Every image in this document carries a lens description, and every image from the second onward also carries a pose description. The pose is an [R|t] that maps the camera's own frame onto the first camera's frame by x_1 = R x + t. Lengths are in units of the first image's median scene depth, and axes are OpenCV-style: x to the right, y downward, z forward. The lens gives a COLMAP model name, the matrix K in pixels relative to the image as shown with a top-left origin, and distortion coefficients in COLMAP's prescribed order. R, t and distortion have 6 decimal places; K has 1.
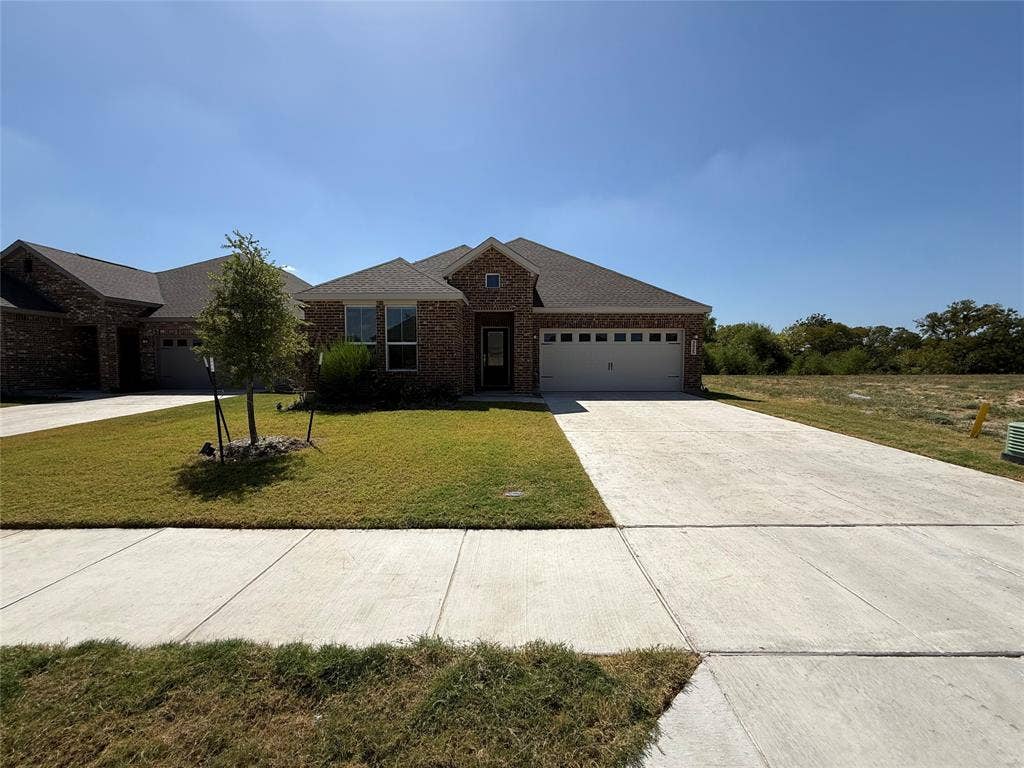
lens RADIAL K [[410.5, 0, 509.9], [0, 410.5, 381.2], [0, 0, 1]] dist [-0.002197, 0.000106]
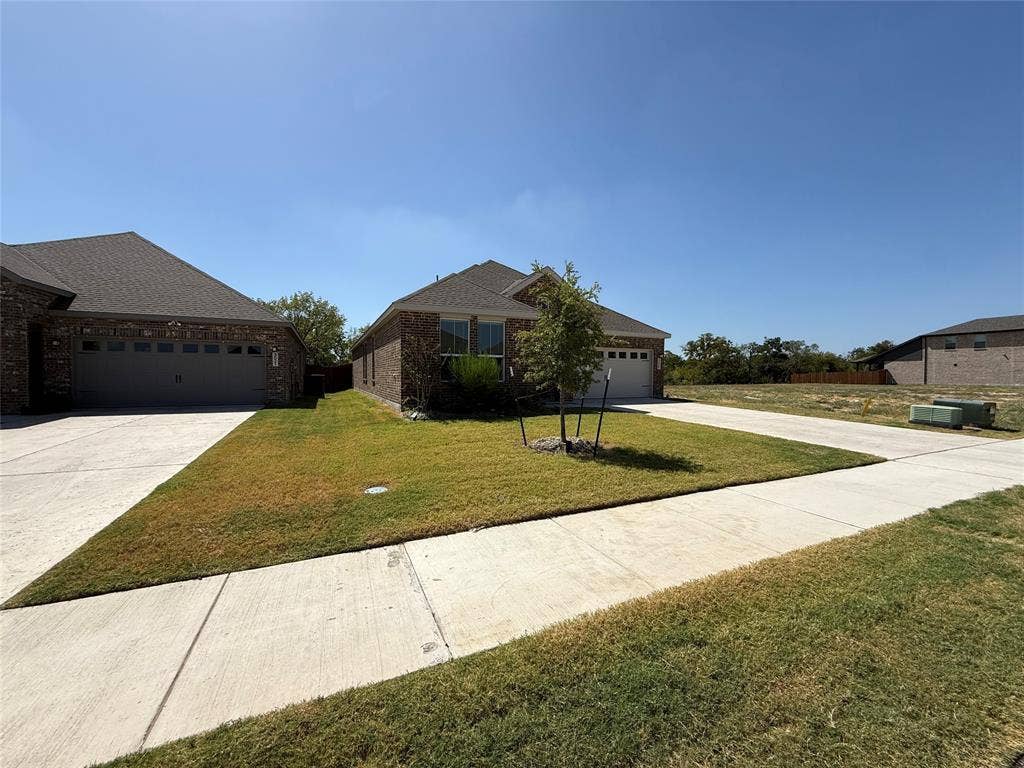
lens RADIAL K [[410.5, 0, 512.6], [0, 410.5, 384.0], [0, 0, 1]] dist [-0.002197, 0.000106]
pose [[0.903741, -0.004744, 0.428053, -0.495354], [0.015804, 0.999627, -0.022287, 0.004067], [-0.427787, 0.026907, 0.903479, 0.005425]]
